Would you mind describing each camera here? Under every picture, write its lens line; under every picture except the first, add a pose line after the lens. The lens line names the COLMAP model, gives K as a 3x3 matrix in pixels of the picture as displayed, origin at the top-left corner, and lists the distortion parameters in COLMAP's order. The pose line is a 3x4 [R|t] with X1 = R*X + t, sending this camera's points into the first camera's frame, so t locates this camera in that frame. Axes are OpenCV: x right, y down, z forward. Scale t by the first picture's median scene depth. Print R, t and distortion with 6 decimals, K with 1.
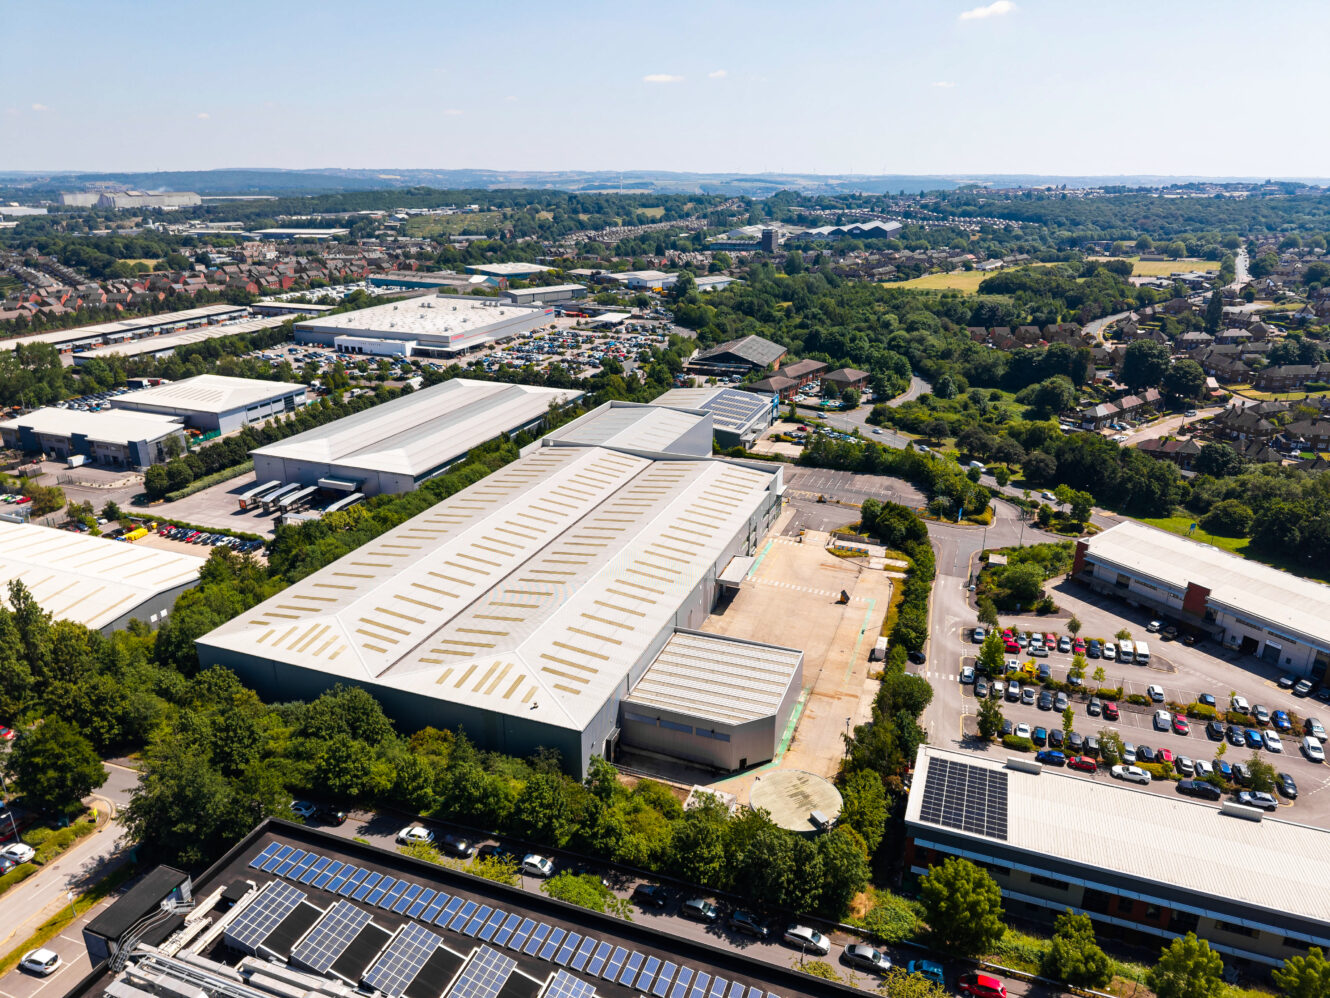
lens RADIAL K [[890.4, 0, 665.0], [0, 890.4, 499.0], [0, 0, 1]] dist [0.009587, -0.007658]
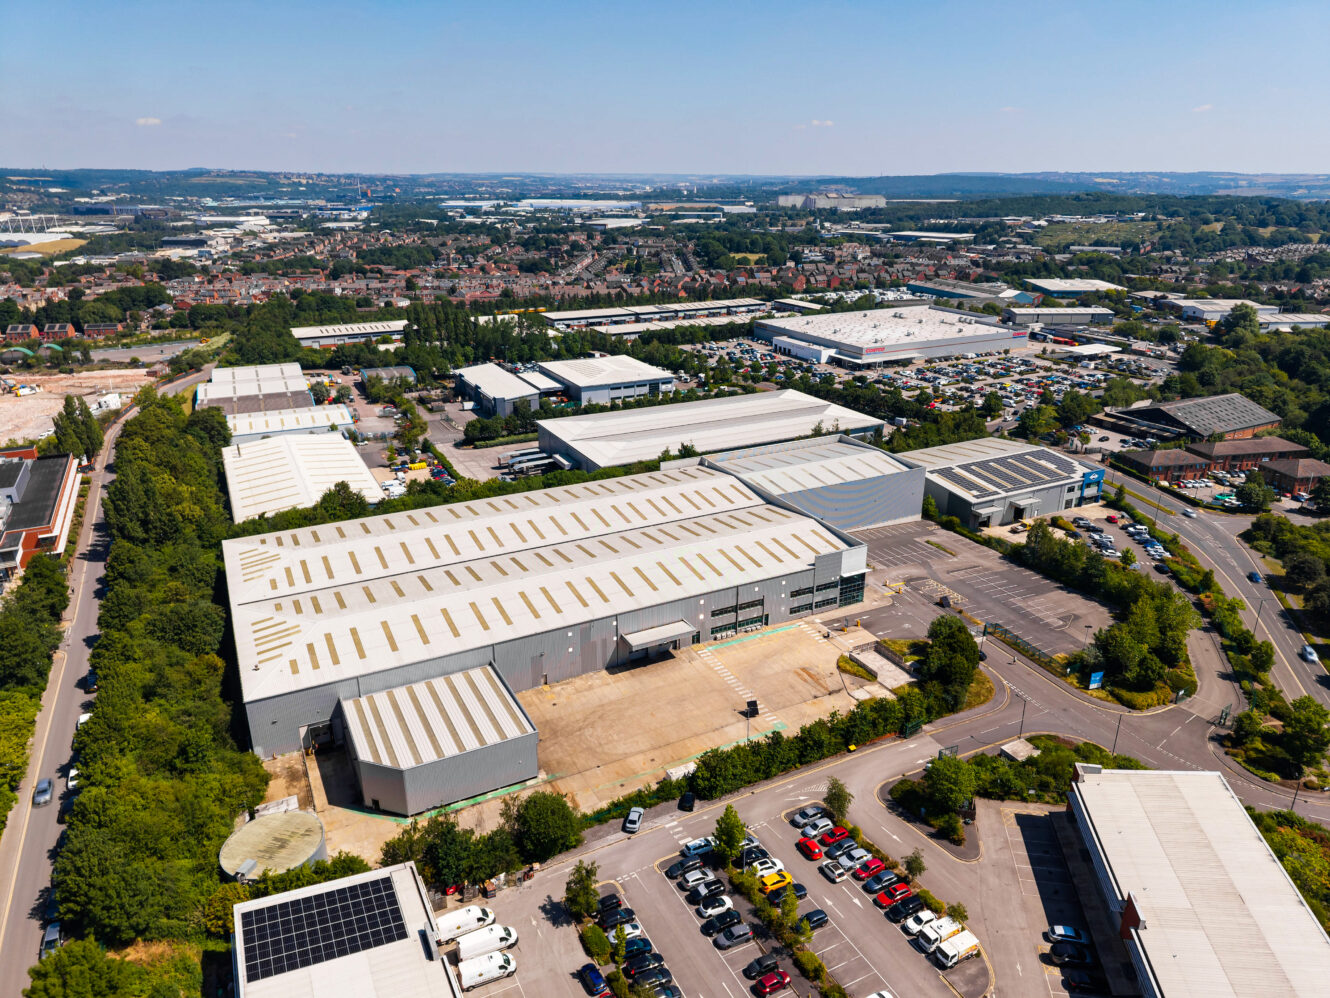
lens RADIAL K [[874.7, 0, 667.5], [0, 874.7, 532.7], [0, 0, 1]] dist [0.028647, -0.029654]
pose [[0.744035, 0.250230, -0.619513, 0.422271], [-0.228842, 0.966578, 0.115575, -0.084651], [0.627728, 0.055779, 0.776431, 0.224844]]
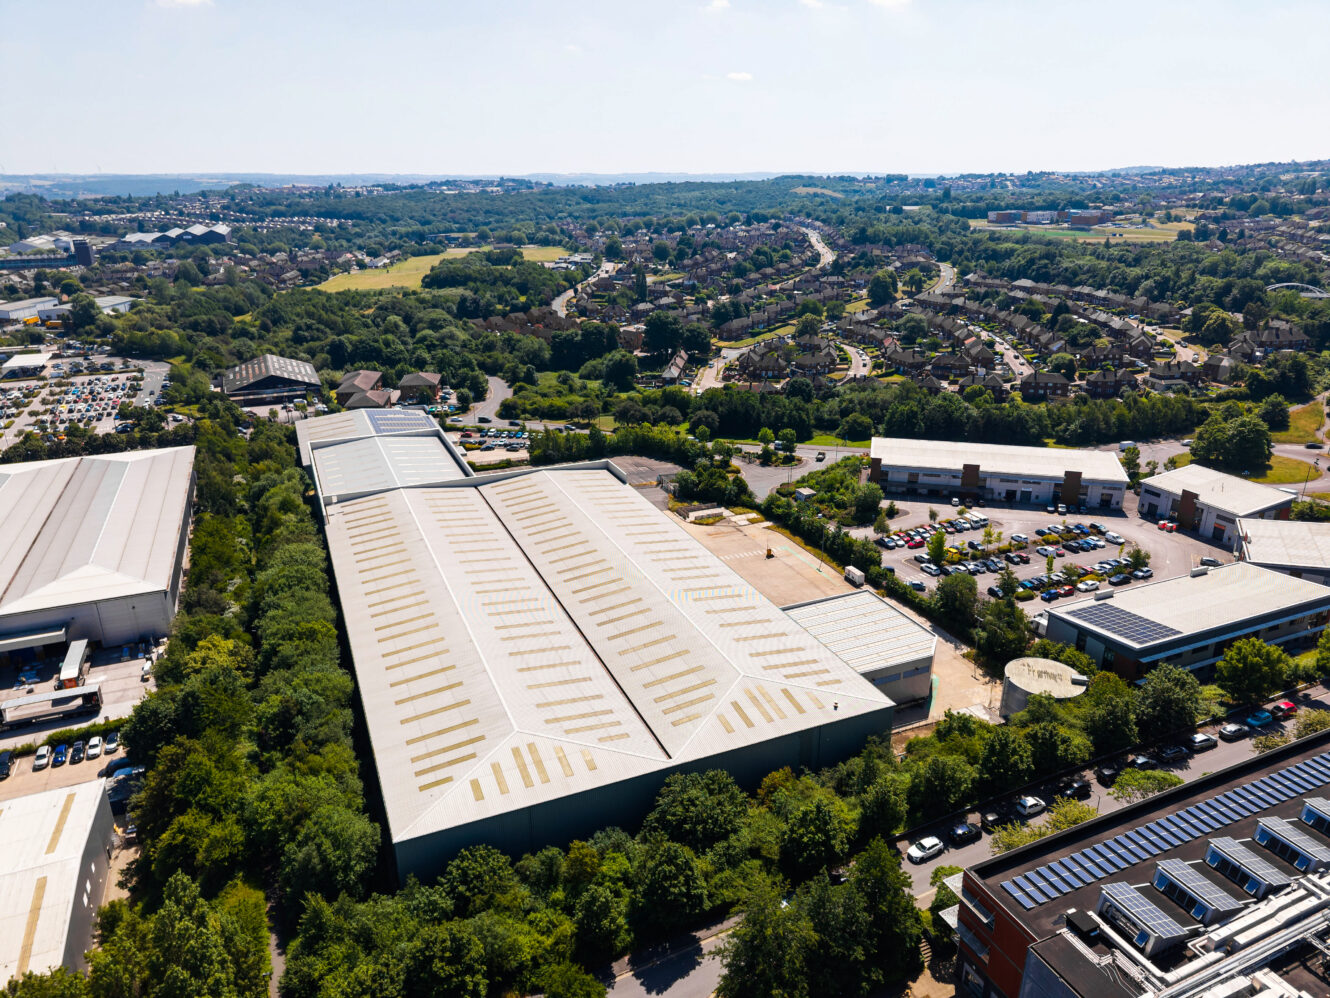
lens RADIAL K [[874.7, 0, 667.5], [0, 874.7, 532.7], [0, 0, 1]] dist [0.028647, -0.029654]
pose [[0.716531, -0.269647, 0.643331, -0.411829], [0.244398, 0.960850, 0.130526, -0.060328], [-0.653340, 0.063703, 0.754380, 0.181276]]
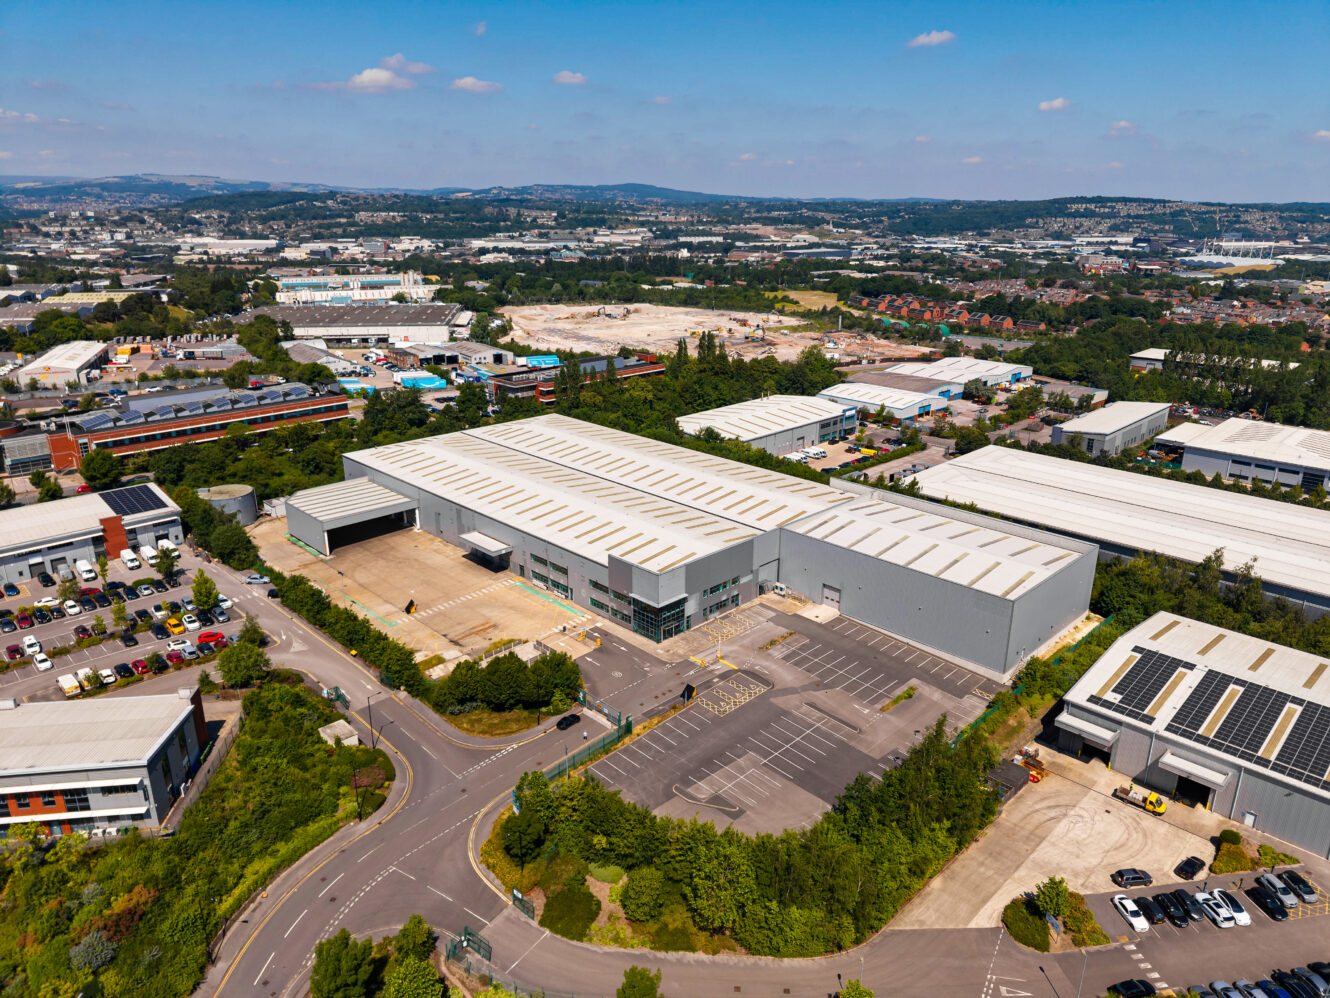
lens RADIAL K [[890.4, 0, 665.0], [0, 890.4, 499.0], [0, 0, 1]] dist [0.009587, -0.007658]
pose [[-0.421940, 0.279775, -0.862376, 0.599806], [-0.318945, 0.844587, 0.430055, -0.325154], [0.848670, 0.456508, -0.267132, 0.997579]]
